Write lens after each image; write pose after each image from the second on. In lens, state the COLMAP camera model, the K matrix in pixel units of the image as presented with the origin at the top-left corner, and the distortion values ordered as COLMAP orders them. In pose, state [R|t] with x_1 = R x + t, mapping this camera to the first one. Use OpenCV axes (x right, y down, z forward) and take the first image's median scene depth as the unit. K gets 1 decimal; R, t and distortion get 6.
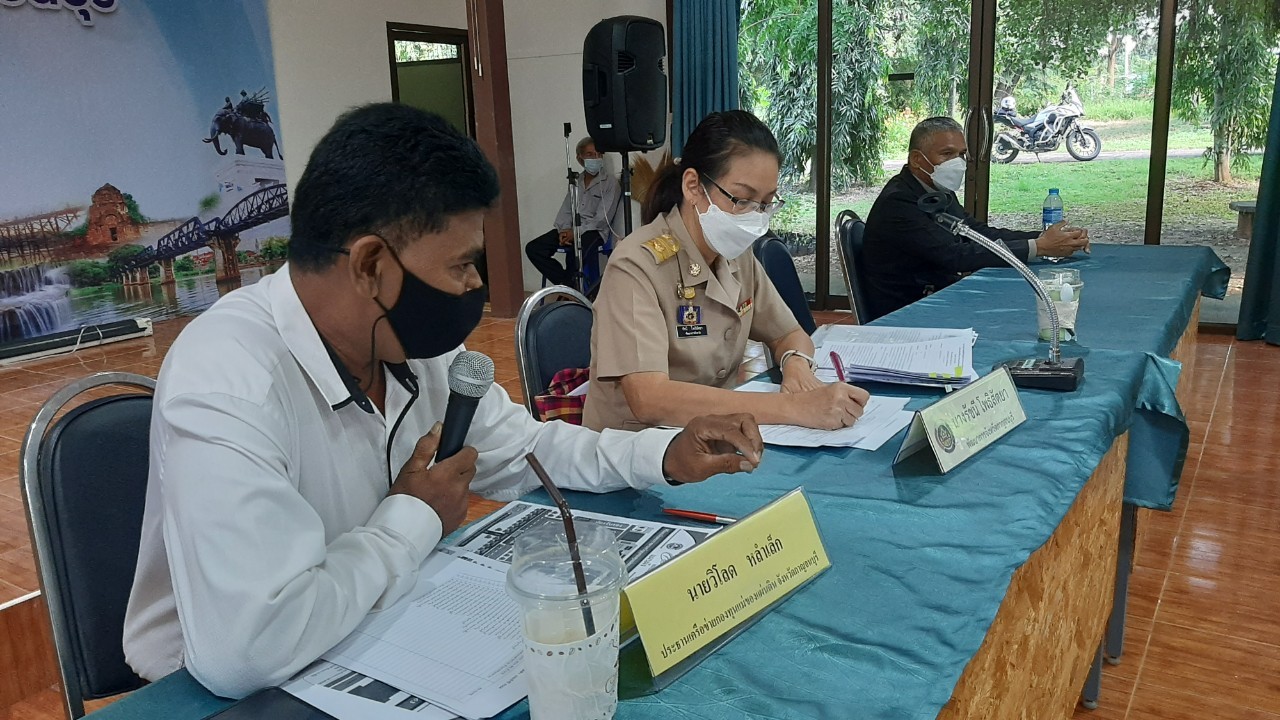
lens RADIAL K [[997.0, 0, 640.0], [0, 997.0, 360.0], [0, 0, 1]] dist [0.072132, -0.130477]
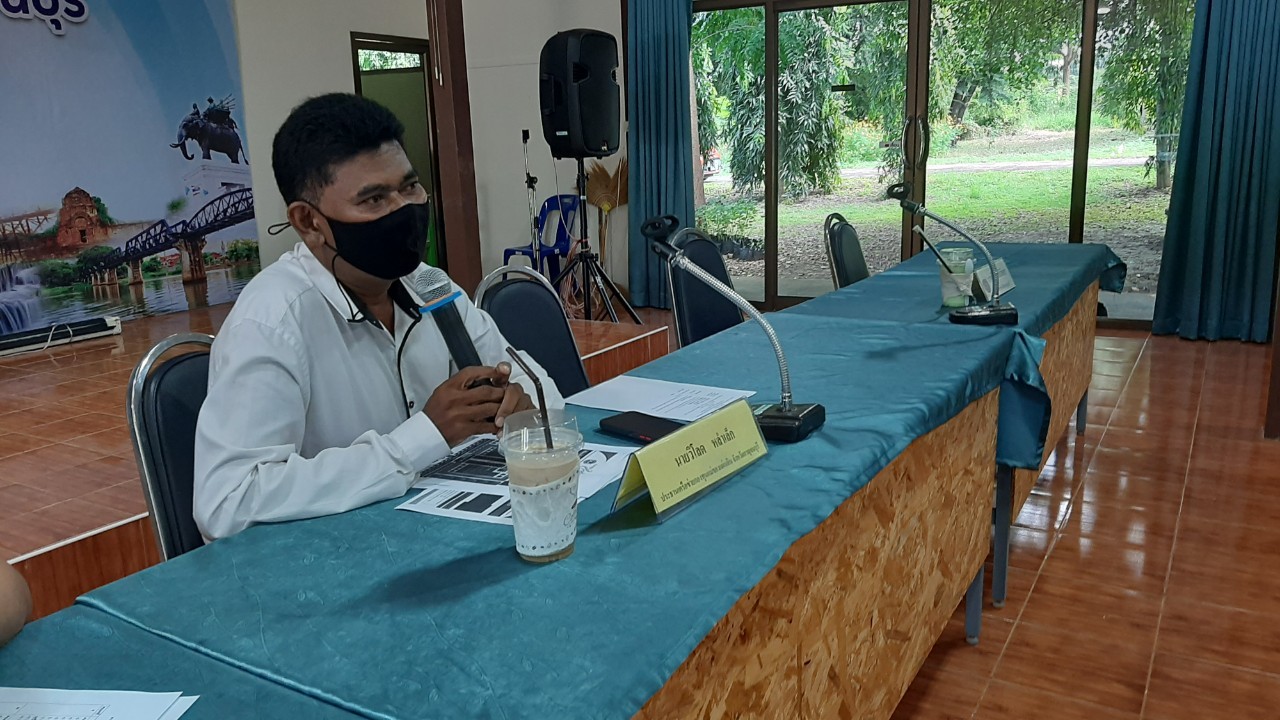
lens RADIAL K [[1004.8, 0, 640.0], [0, 1004.8, 360.0], [0, 0, 1]] dist [0.077928, -0.141570]
pose [[0.999546, -0.003061, 0.029958, 0.016809], [0.003366, 0.999943, -0.010113, 0.015570], [-0.029925, 0.010209, 0.999500, -0.058667]]
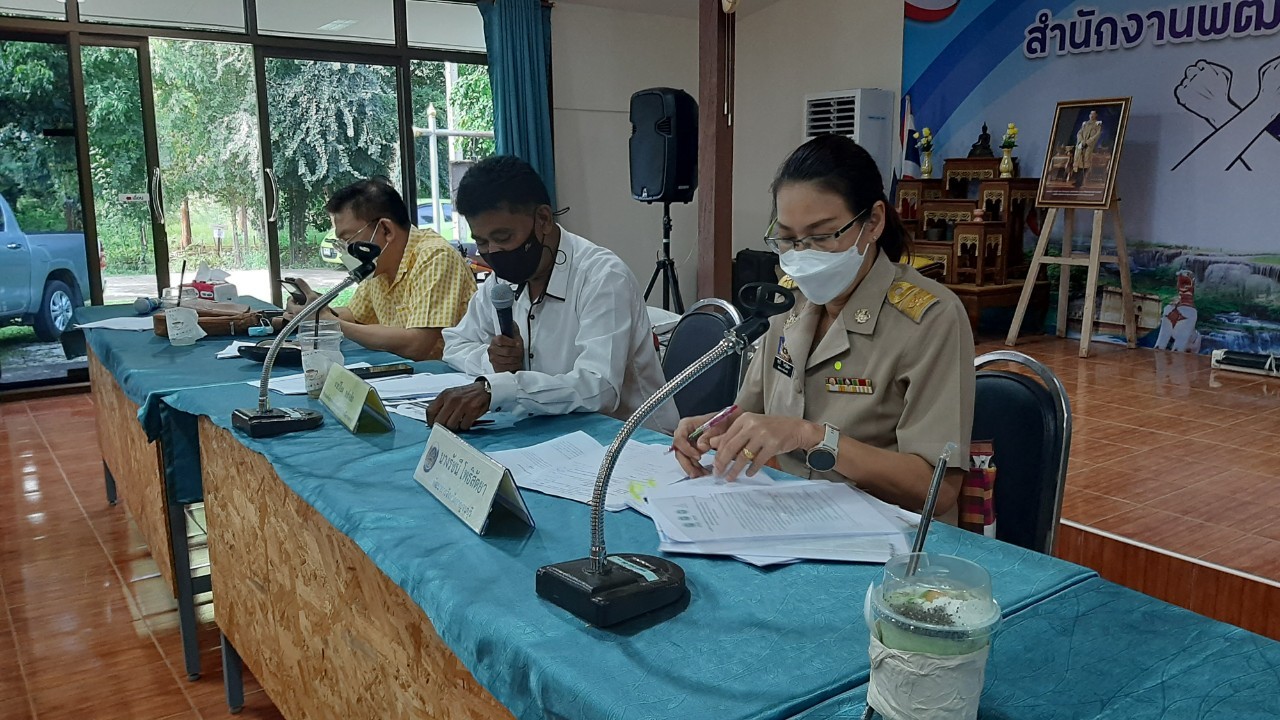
lens RADIAL K [[997.0, 0, 640.0], [0, 997.0, 360.0], [0, 0, 1]] dist [0.072132, -0.130477]
pose [[-0.367834, 0.205287, -0.906948, 1.005816], [-0.188135, 0.938728, 0.288783, -0.363946], [0.910661, 0.276852, -0.306675, 1.395248]]
